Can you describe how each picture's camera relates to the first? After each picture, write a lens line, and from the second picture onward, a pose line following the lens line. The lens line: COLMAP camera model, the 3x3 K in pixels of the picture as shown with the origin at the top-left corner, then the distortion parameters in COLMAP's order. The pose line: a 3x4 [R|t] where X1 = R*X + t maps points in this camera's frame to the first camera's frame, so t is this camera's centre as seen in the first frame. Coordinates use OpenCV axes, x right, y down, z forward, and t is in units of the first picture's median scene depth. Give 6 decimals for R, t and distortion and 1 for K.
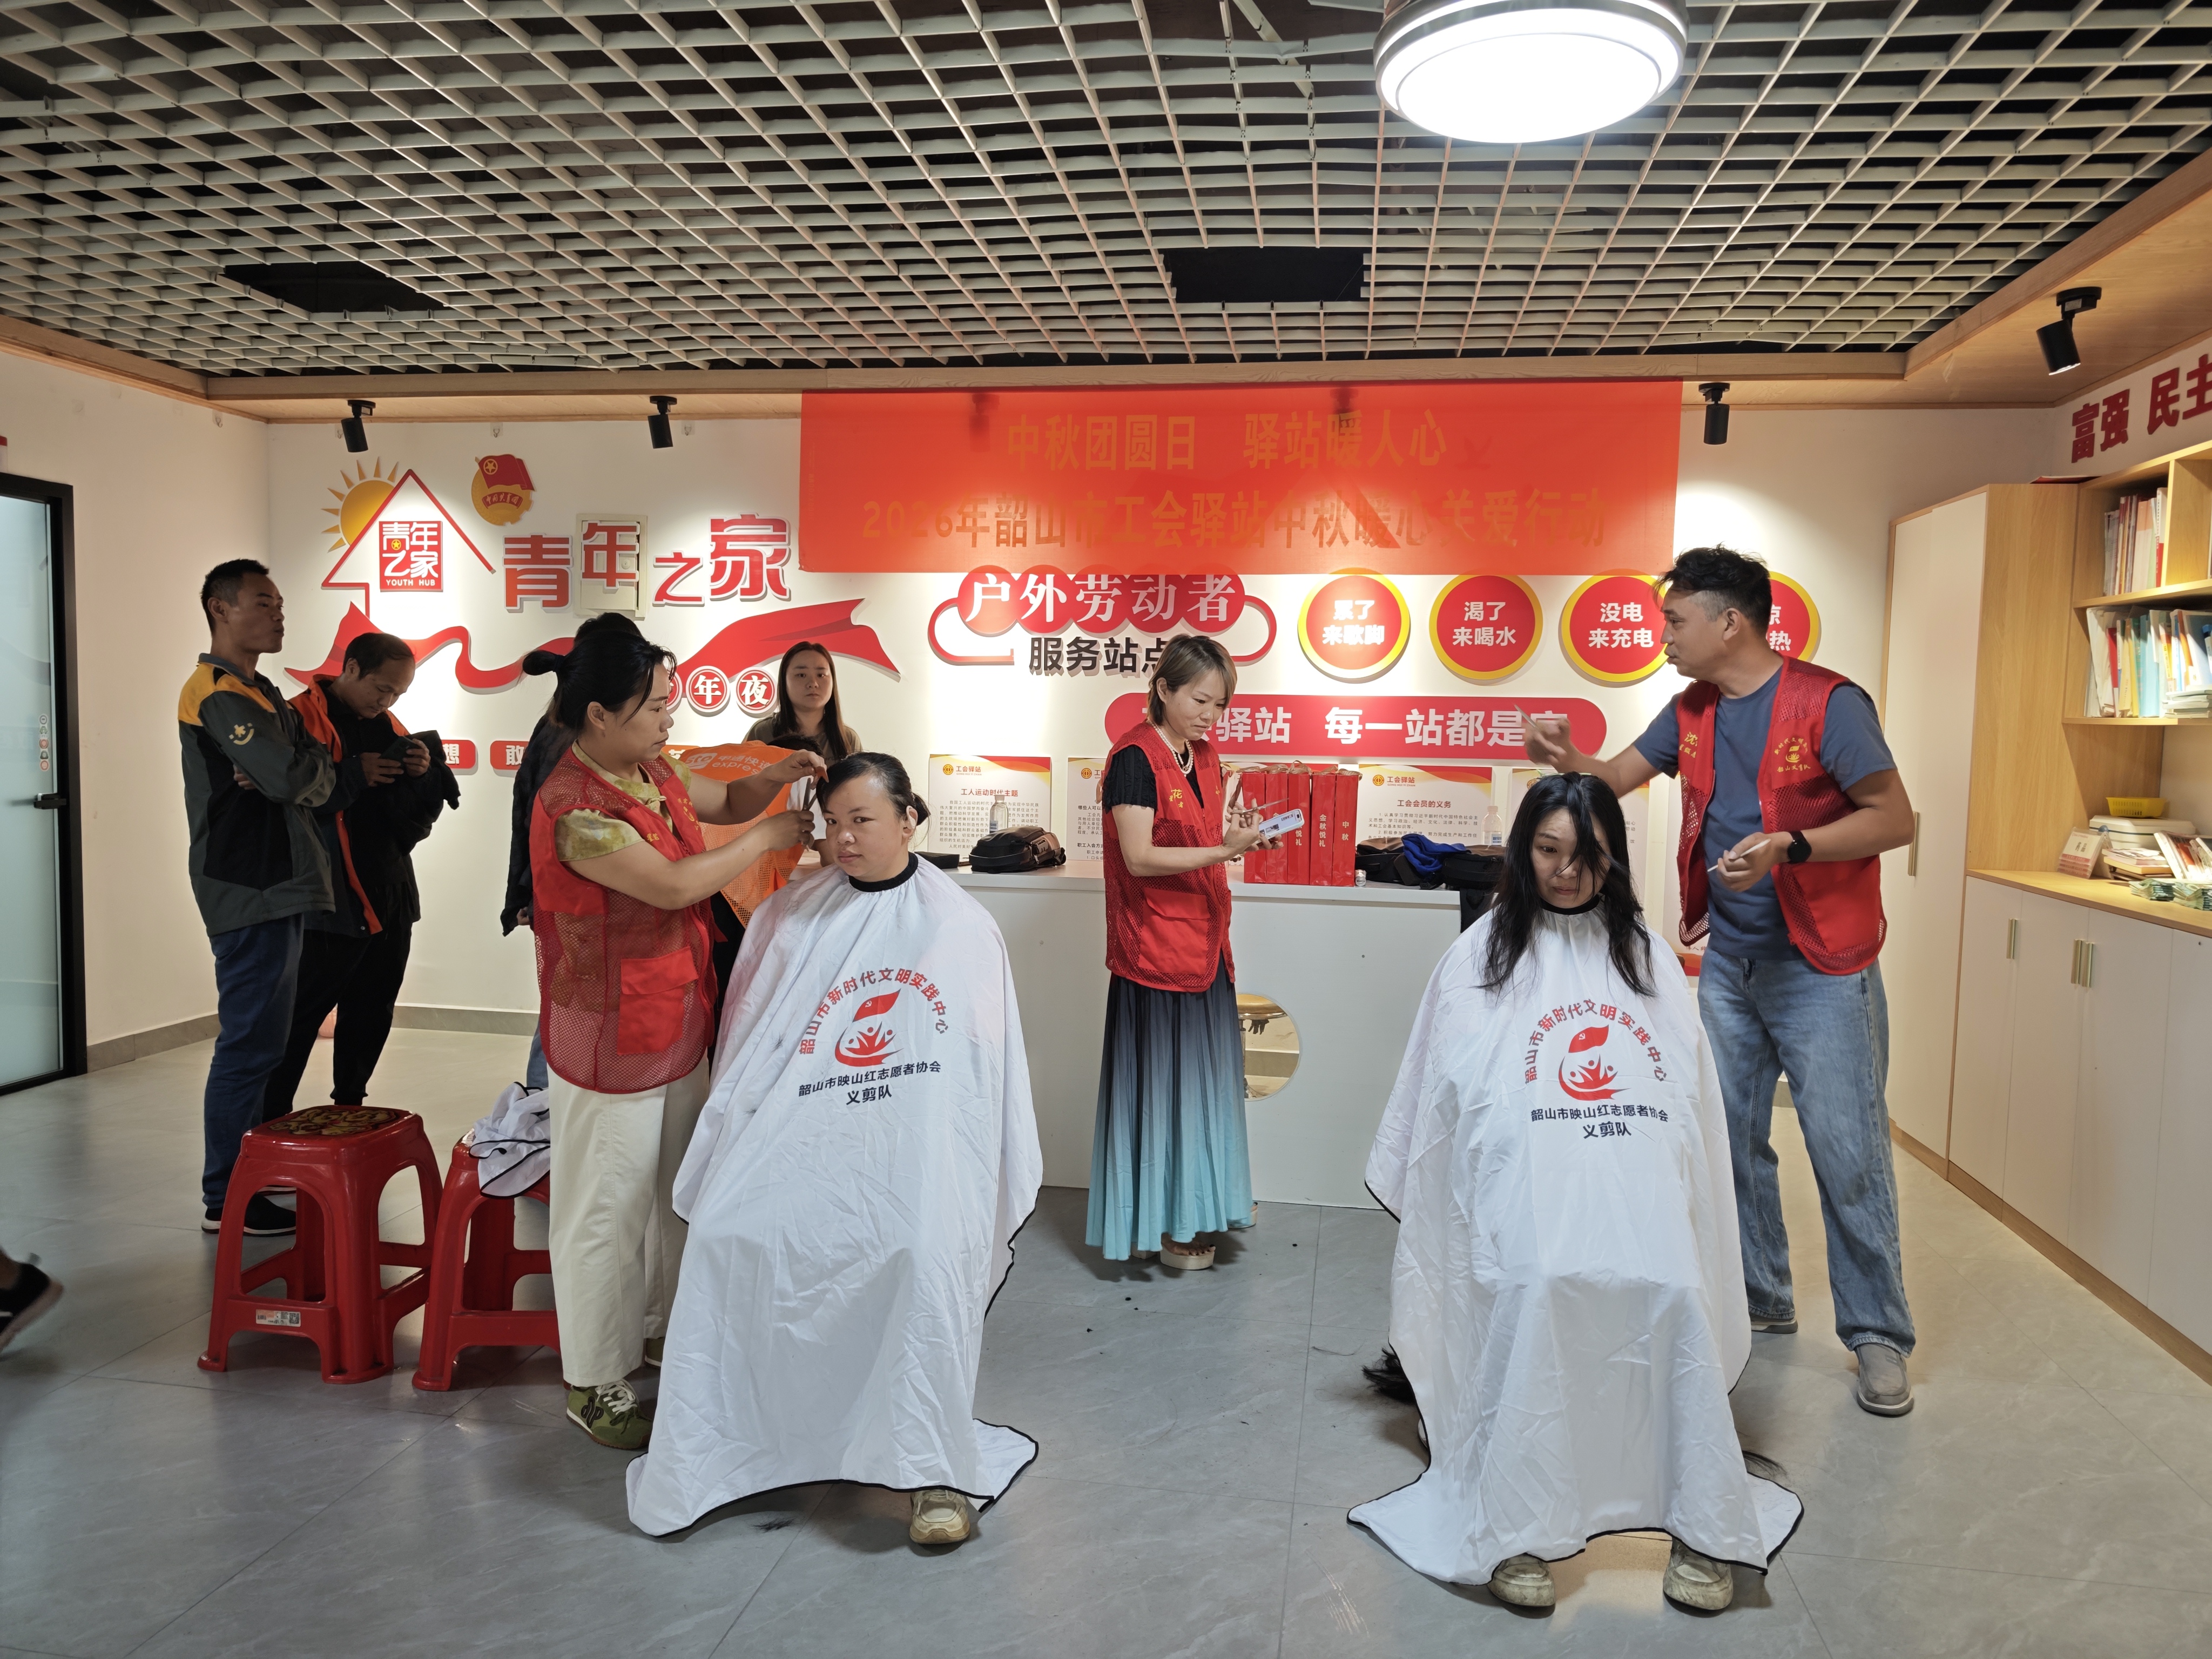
lens RADIAL K [[1583.9, 0, 1111.5], [0, 1583.9, 830.2], [0, 0, 1]] dist [0.019753, -0.018313]
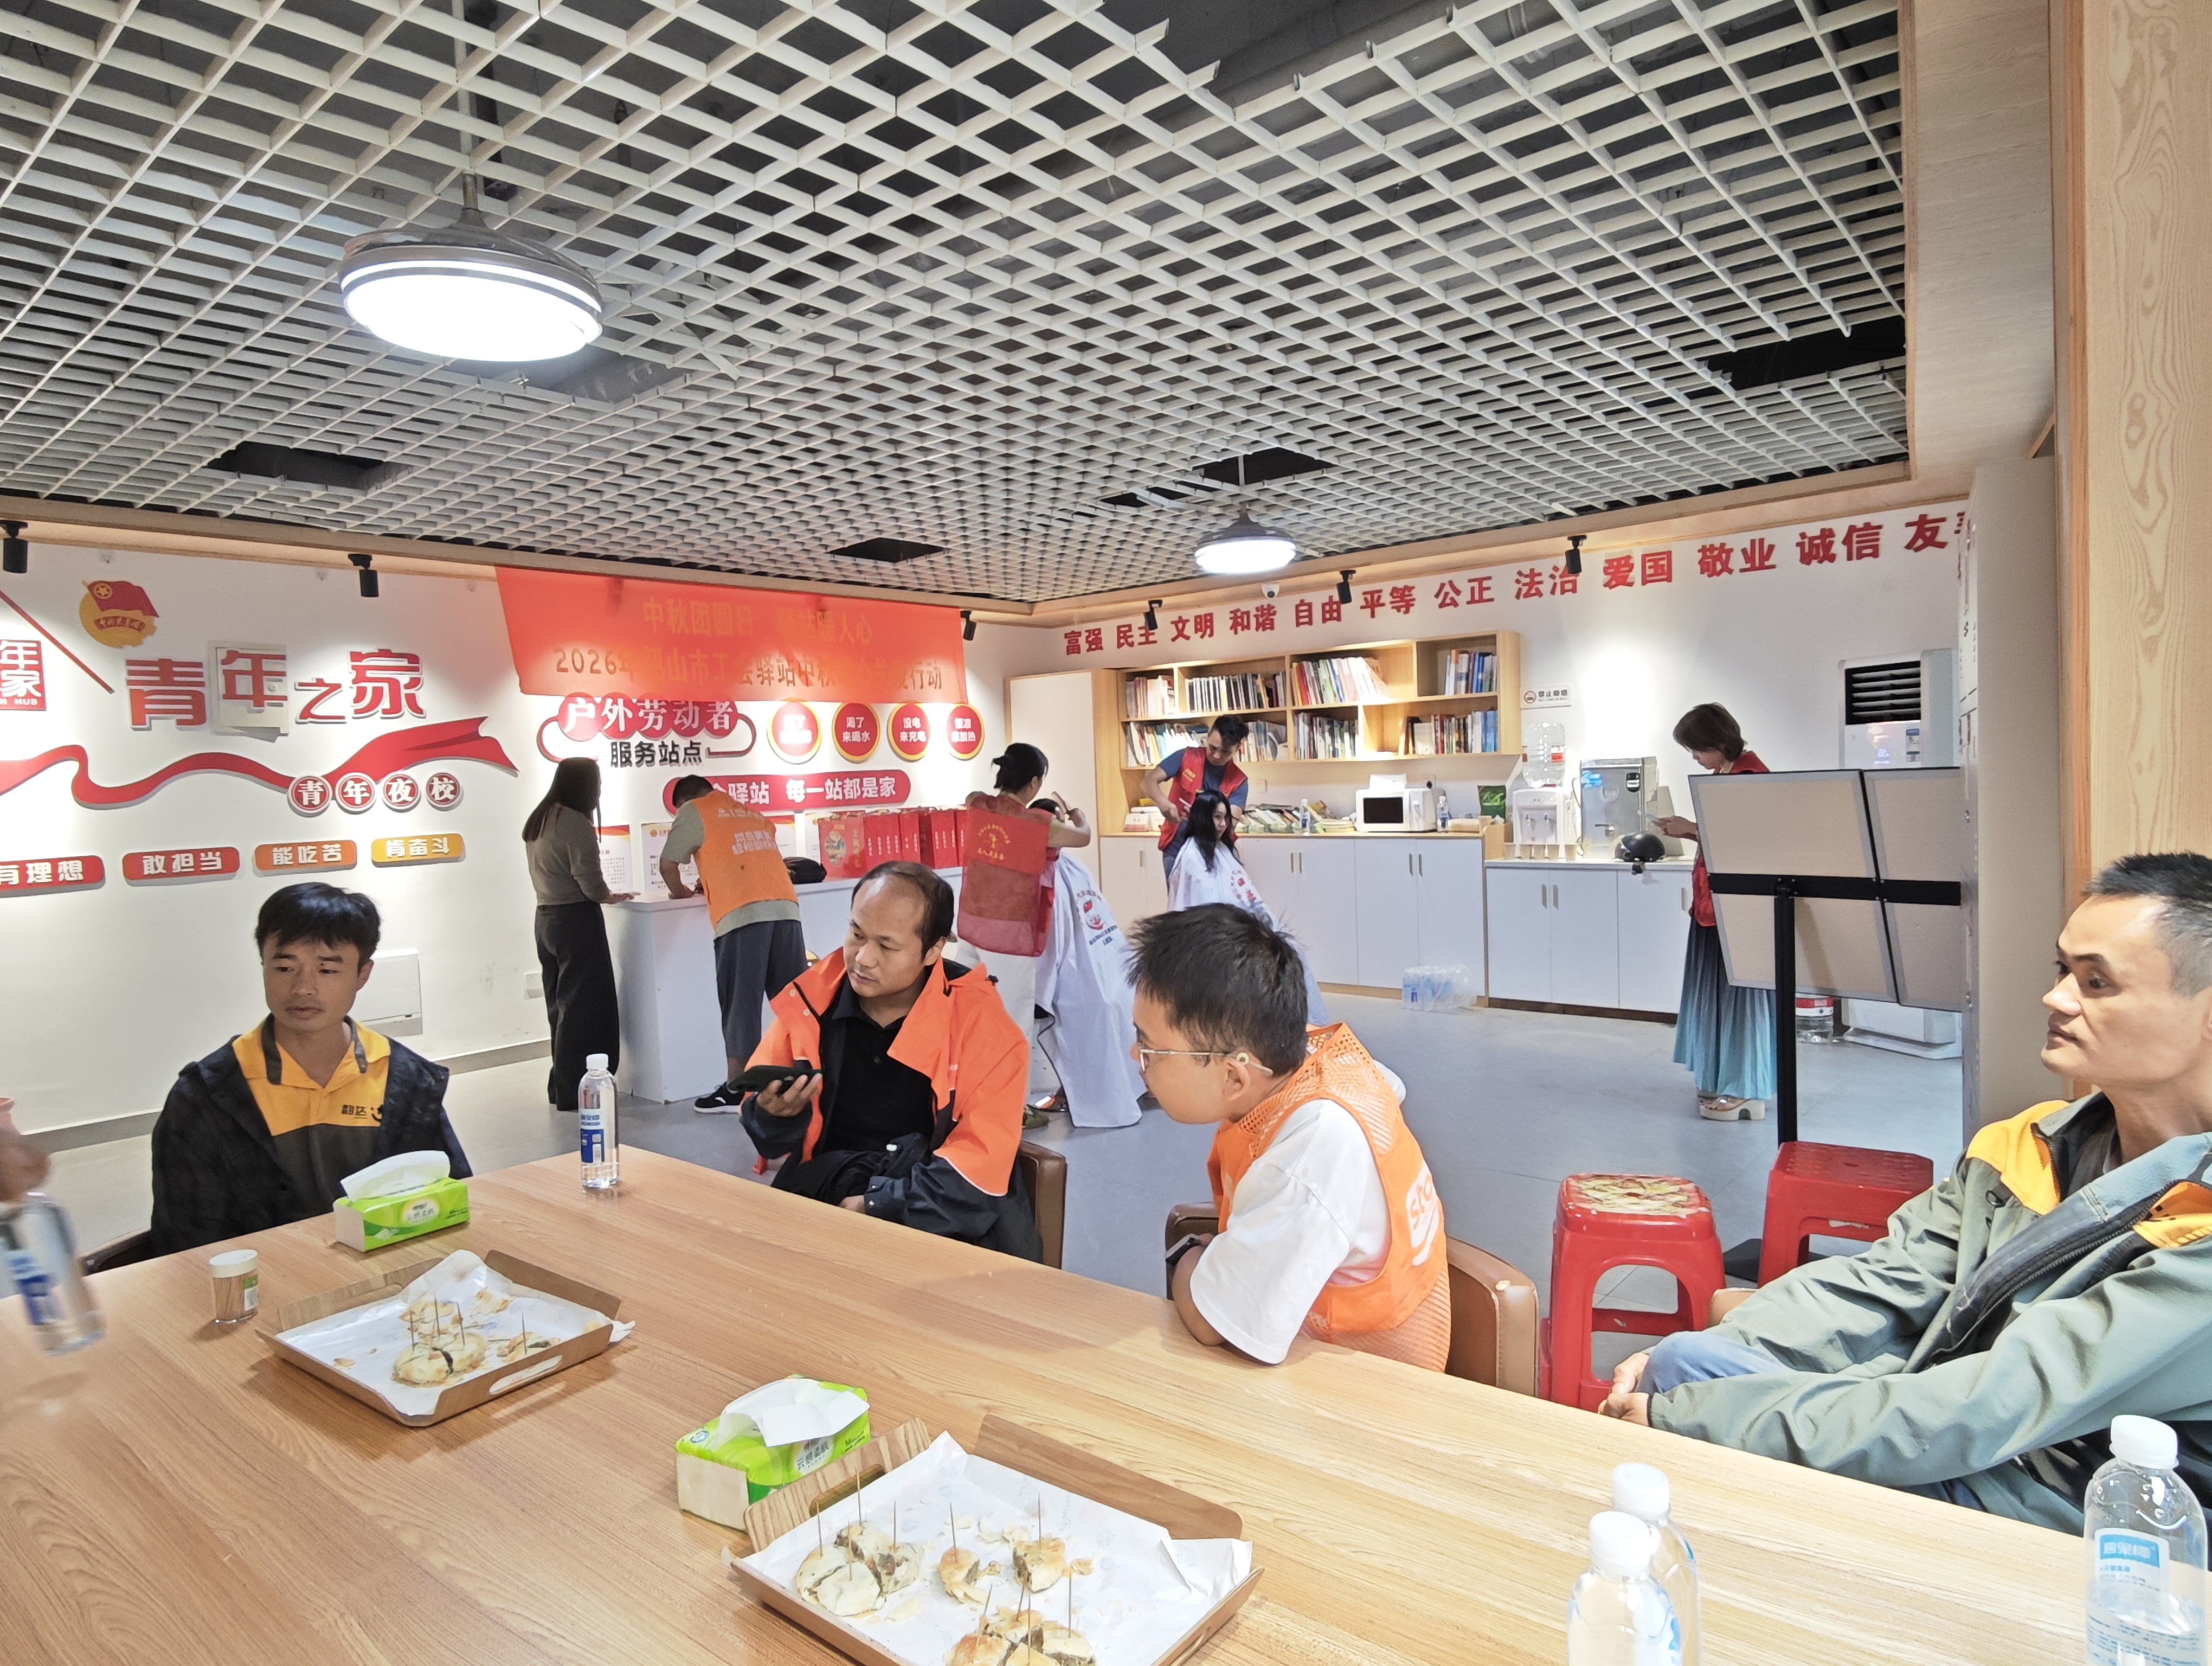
lens RADIAL K [[1302.6, 0, 1107.0], [0, 1302.6, 835.9], [0, 0, 1]] dist [0.000255, 0.005061]
pose [[0.510991, -0.084796, 0.855393, -0.826158], [0.111351, 0.993268, 0.031946, -0.024741], [-0.852343, 0.078924, 0.516993, 0.009908]]
